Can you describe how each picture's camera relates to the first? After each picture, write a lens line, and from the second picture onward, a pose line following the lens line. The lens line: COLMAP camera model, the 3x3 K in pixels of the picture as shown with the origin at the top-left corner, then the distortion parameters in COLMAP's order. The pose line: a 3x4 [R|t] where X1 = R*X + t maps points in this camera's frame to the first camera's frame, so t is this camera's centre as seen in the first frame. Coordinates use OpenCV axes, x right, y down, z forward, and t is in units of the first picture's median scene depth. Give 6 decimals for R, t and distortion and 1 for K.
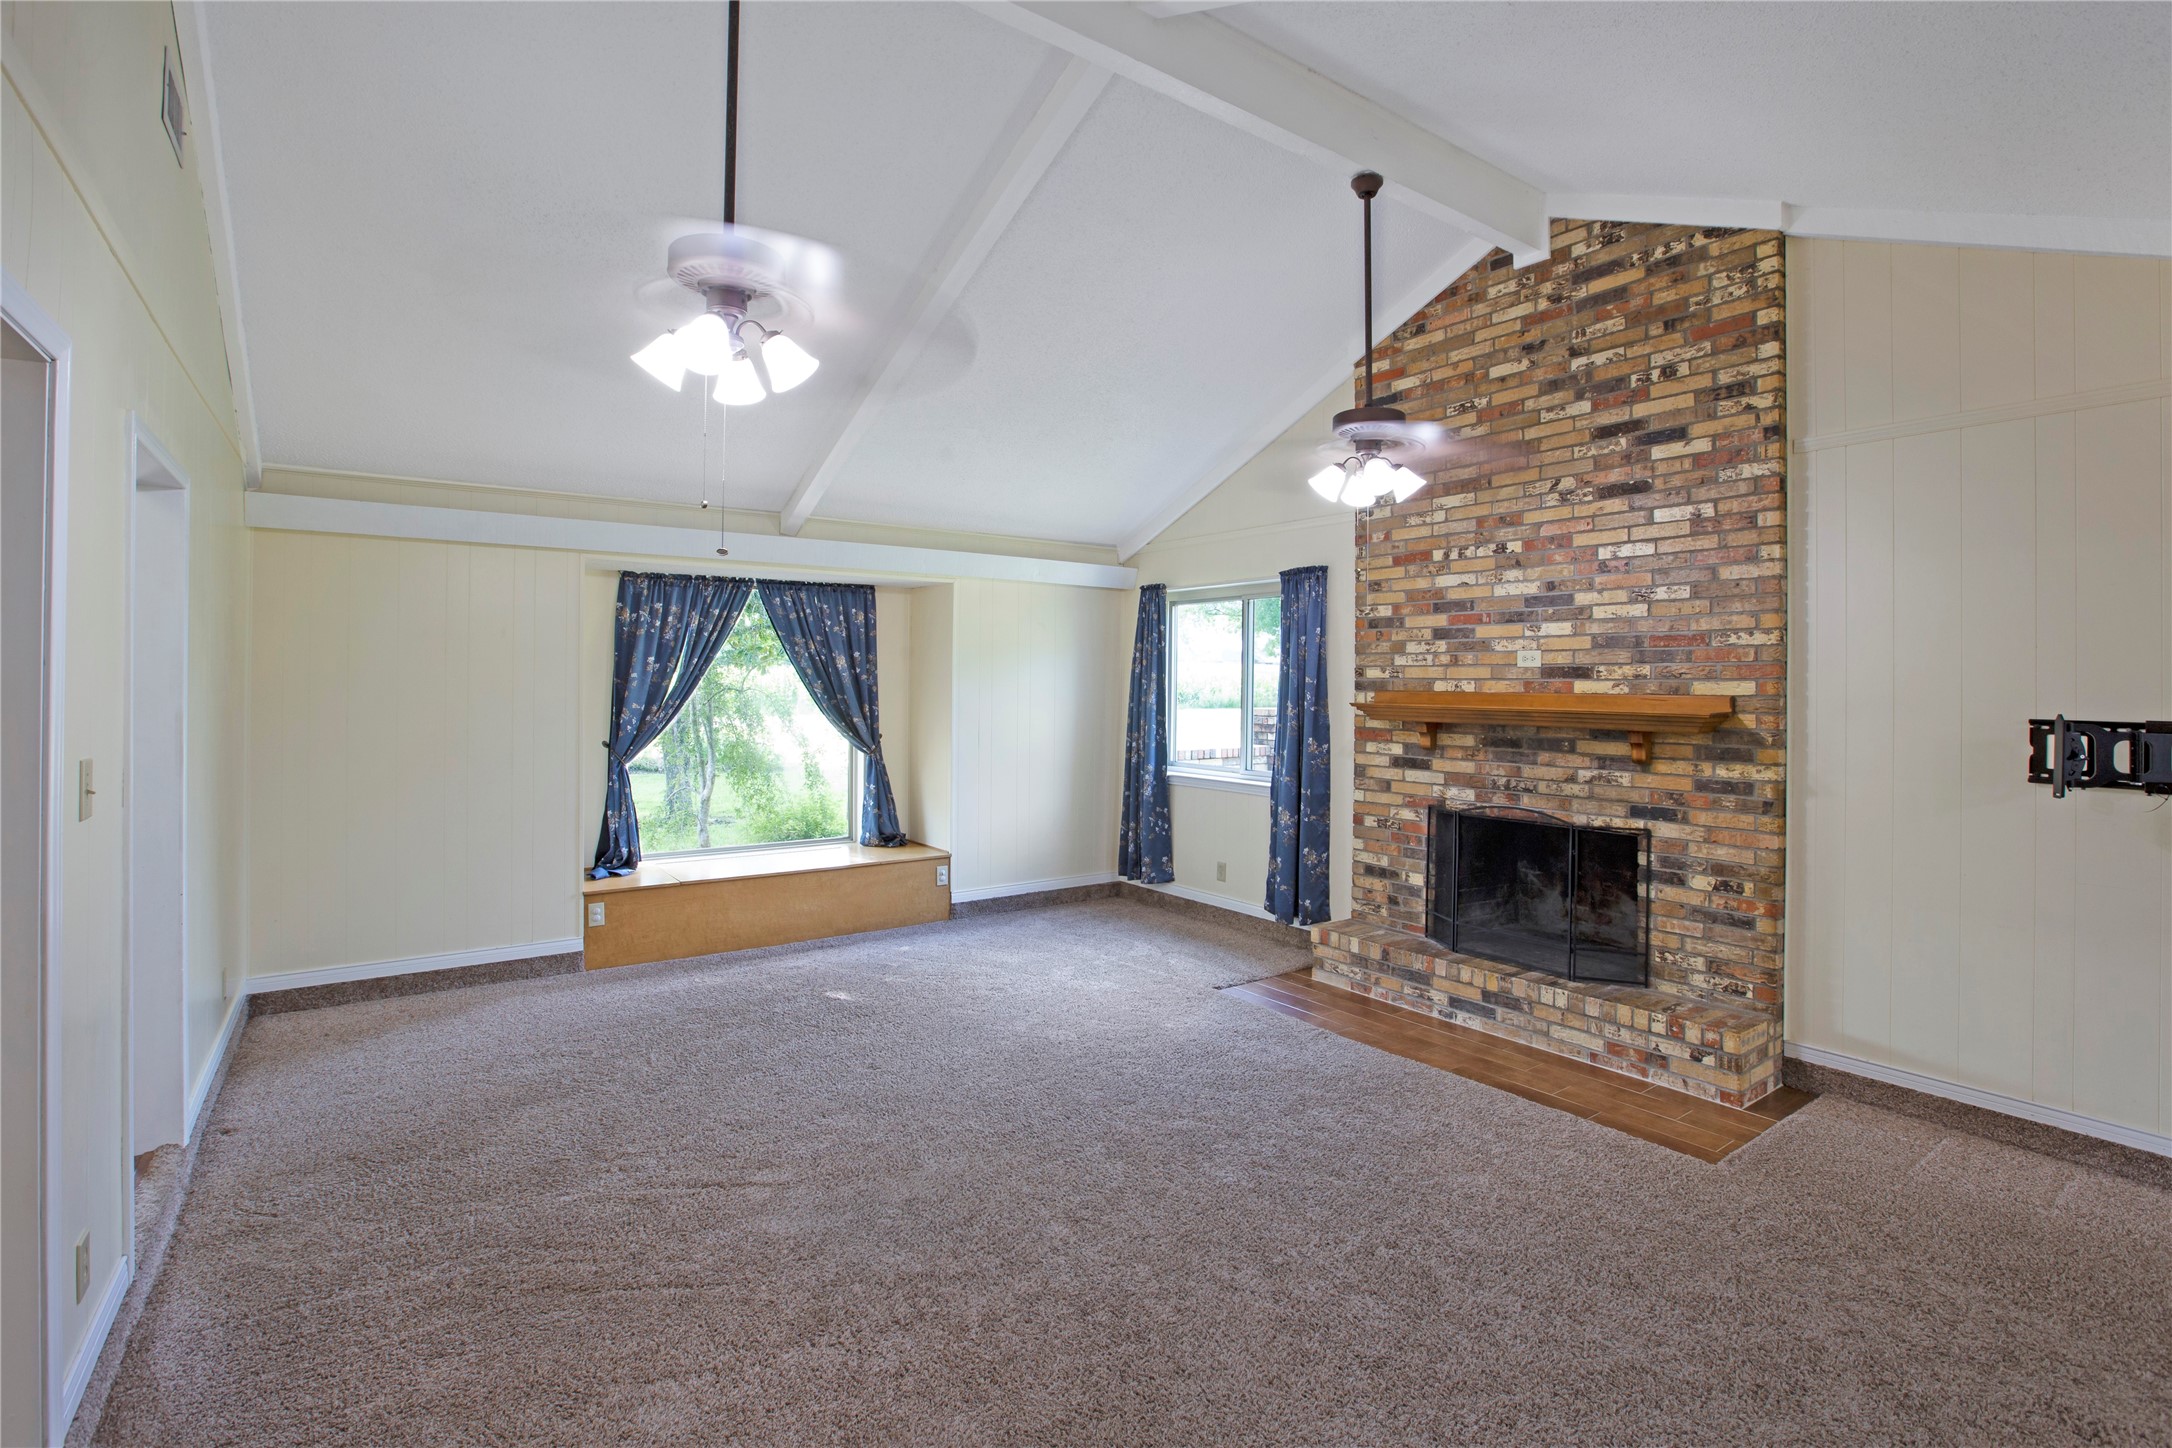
lens RADIAL K [[1047.7, 0, 1086.1], [0, 1047.7, 668.3], [0, 0, 1]] dist [-0.035183, 0.010401]
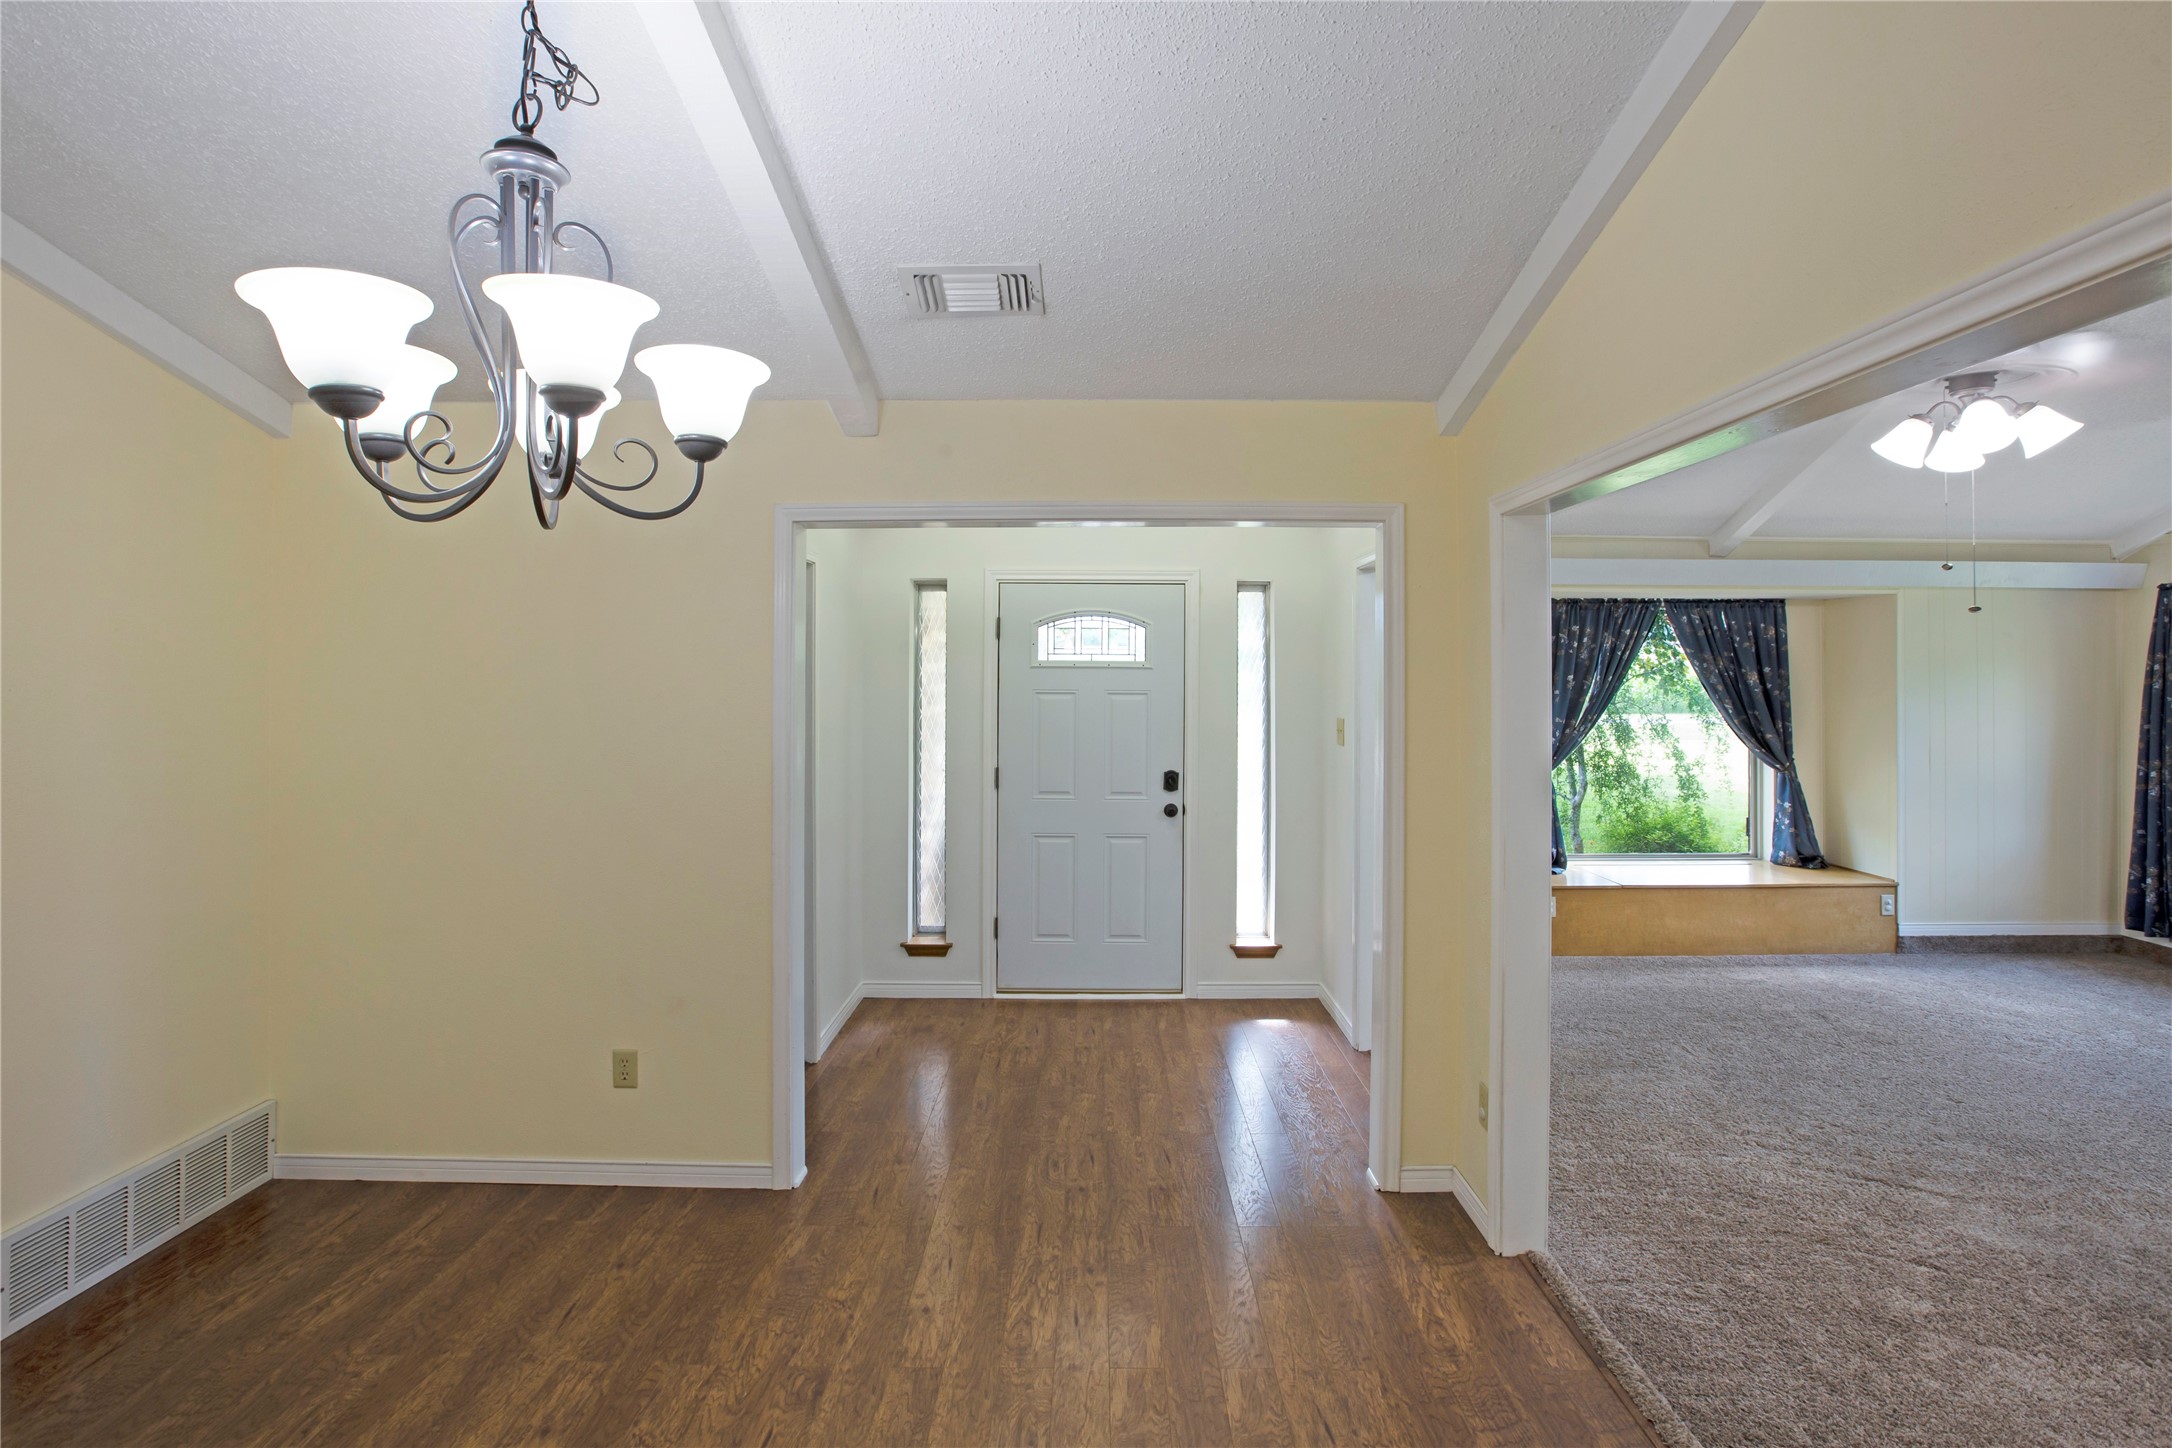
lens RADIAL K [[1032.0, 0, 1087.4], [0, 1032.0, 658.9], [0, 0, 1]] dist [-0.031943, 0.010753]
pose [[0.812842, -0.012709, -0.582346, -0.245297], [0.009985, 0.999919, -0.007885, -0.030267], [0.582399, 0.000595, 0.812903, -0.210976]]
